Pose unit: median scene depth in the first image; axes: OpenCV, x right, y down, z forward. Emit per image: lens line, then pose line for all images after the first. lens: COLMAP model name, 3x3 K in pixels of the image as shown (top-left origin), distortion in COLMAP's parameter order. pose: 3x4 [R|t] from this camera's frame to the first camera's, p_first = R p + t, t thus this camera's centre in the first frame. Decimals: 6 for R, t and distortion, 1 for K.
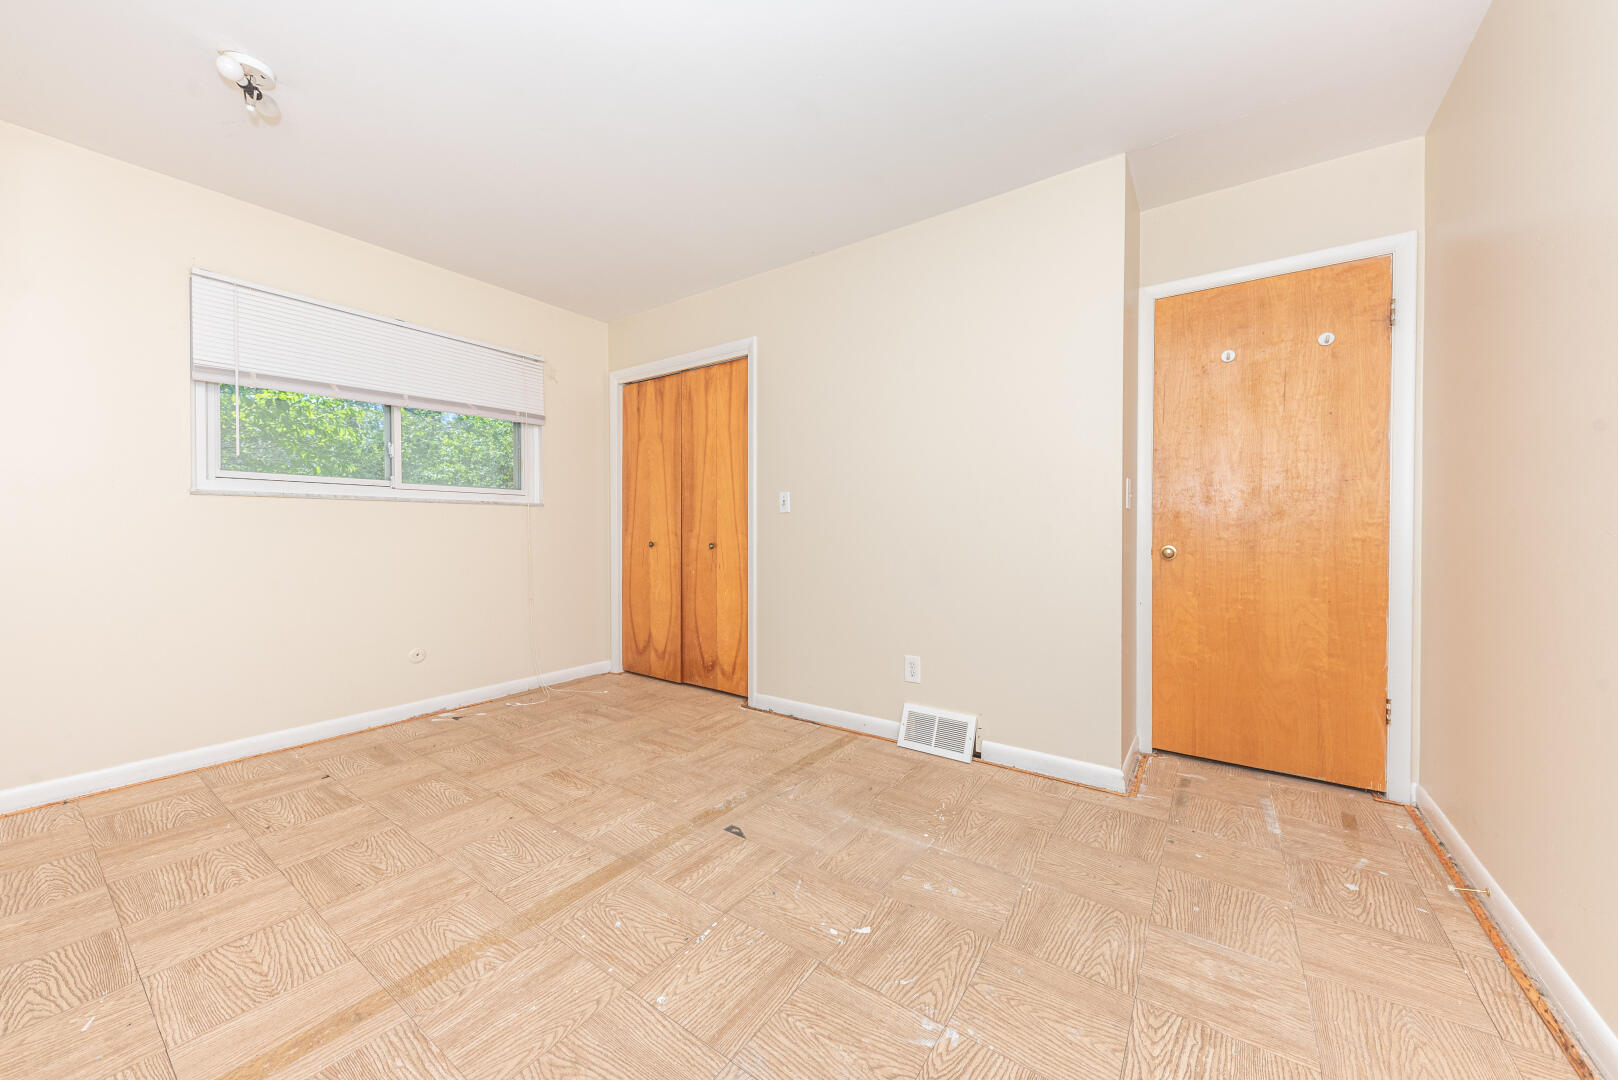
lens RADIAL K [[581.8, 0, 809.0], [0, 581.8, 540.0], [0, 0, 1]] dist [0.013070, -0.006238]
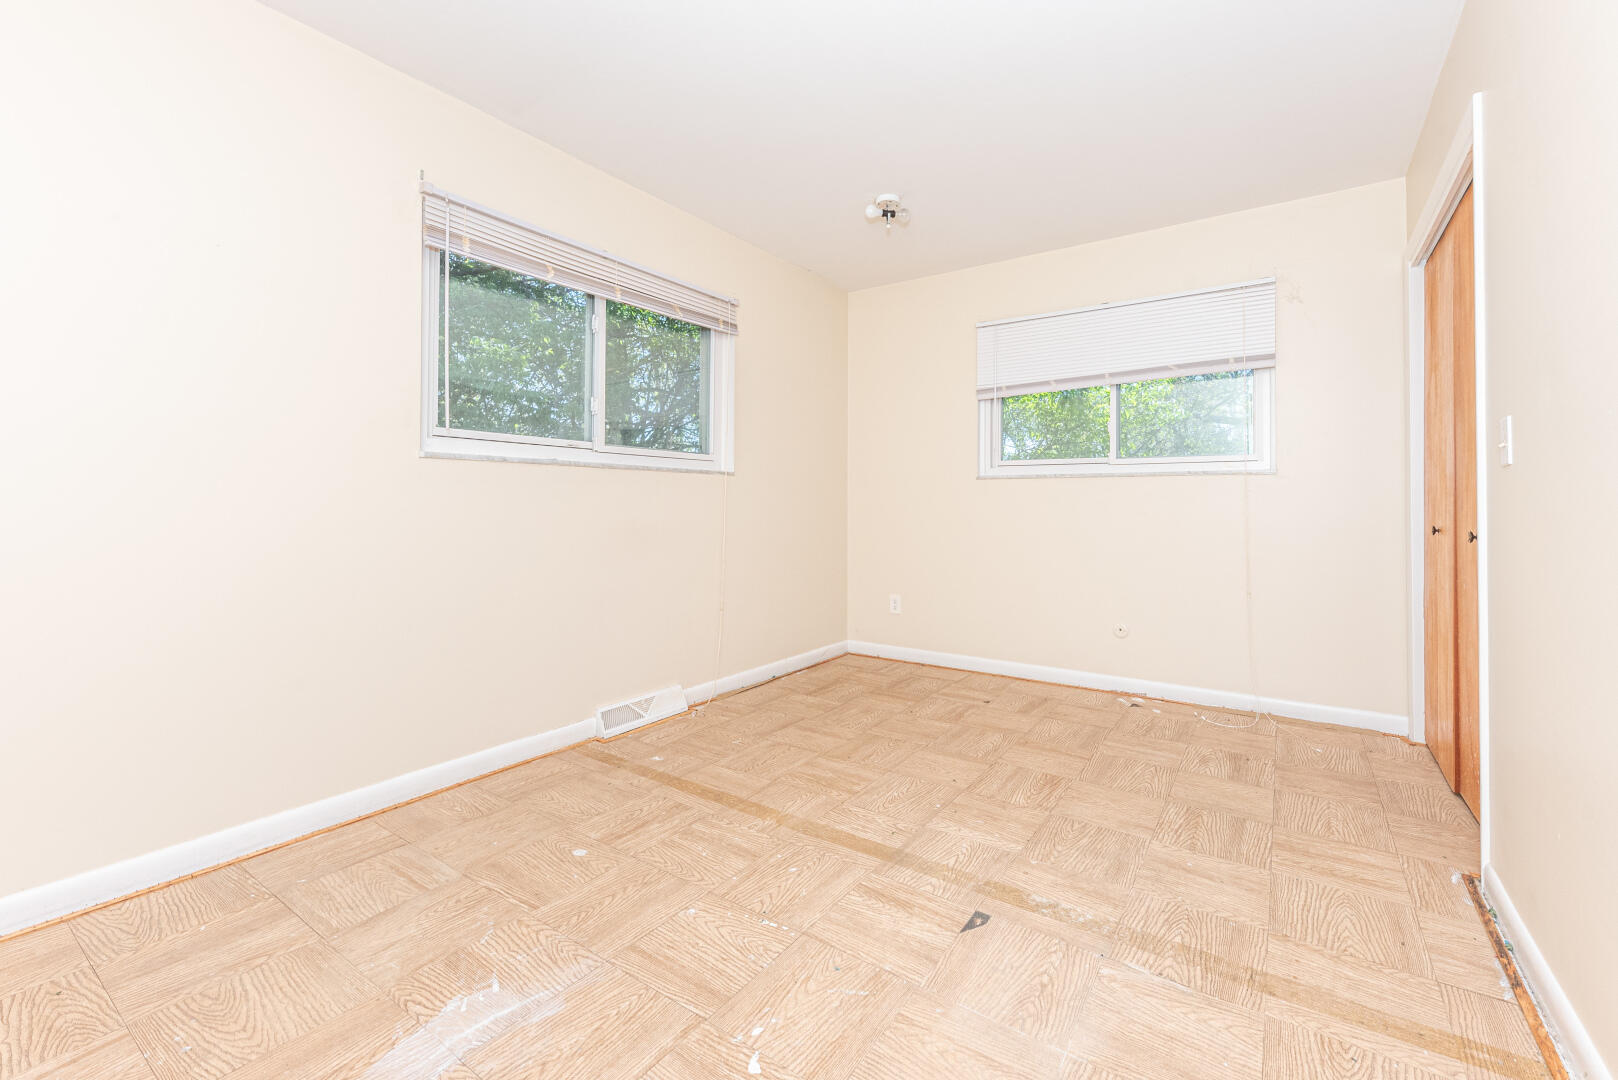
lens RADIAL K [[608.5, 0, 807.2], [0, 608.5, 499.1], [0, 0, 1]] dist [0.006568, -0.000236]
pose [[0.048252, -0.007695, -0.998806, 0.490797], [-0.021420, 0.999732, -0.008737, -0.008263], [0.998605, 0.021816, 0.048074, 0.589499]]
